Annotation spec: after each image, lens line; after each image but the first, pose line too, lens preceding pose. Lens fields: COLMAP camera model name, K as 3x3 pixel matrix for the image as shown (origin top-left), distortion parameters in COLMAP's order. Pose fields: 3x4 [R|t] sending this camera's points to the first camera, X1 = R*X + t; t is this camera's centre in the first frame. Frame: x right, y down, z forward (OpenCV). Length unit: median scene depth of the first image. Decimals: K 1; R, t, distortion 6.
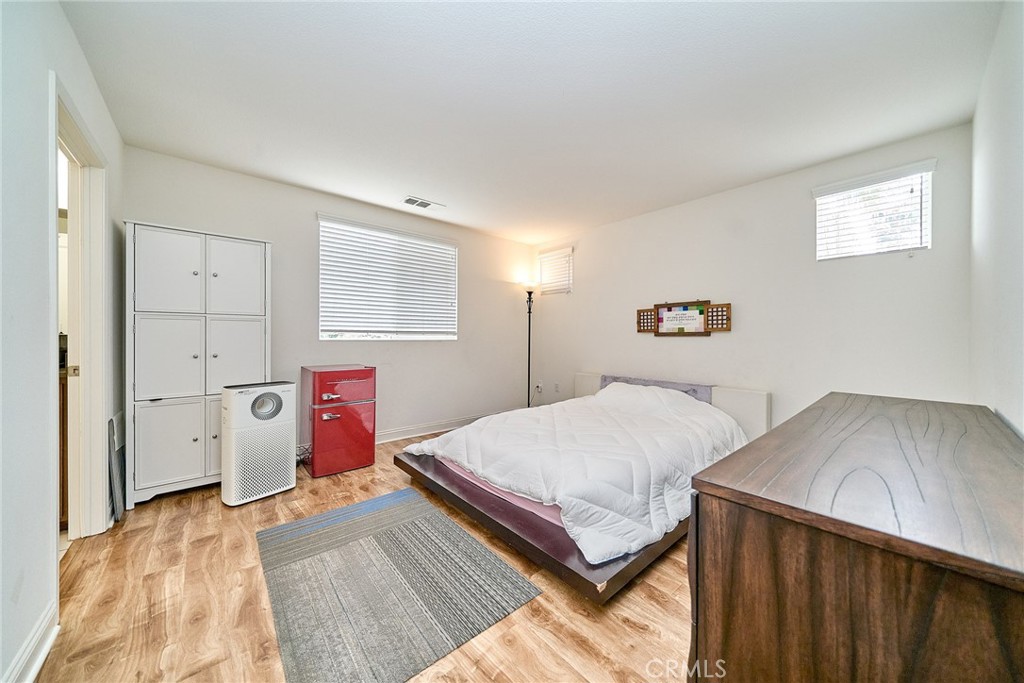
lens RADIAL K [[349.5, 0, 512.0], [0, 349.5, 341.5], [0, 0, 1]] dist [-0.000388, -0.000051]
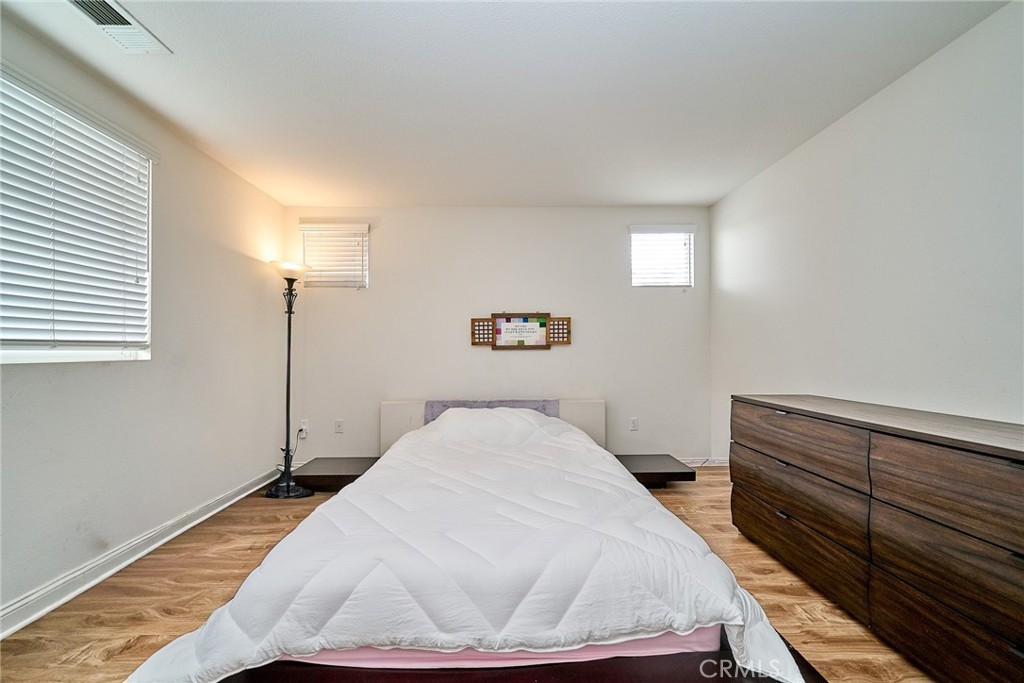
lens RADIAL K [[366.1, 0, 510.3], [0, 366.1, 349.8], [0, 0, 1]] dist [0.000904, -0.000045]
pose [[0.638358, -0.004265, 0.769727, -0.281485], [0.016282, 0.999836, -0.007963, -0.007694], [-0.769567, 0.017616, 0.638323, 0.404971]]
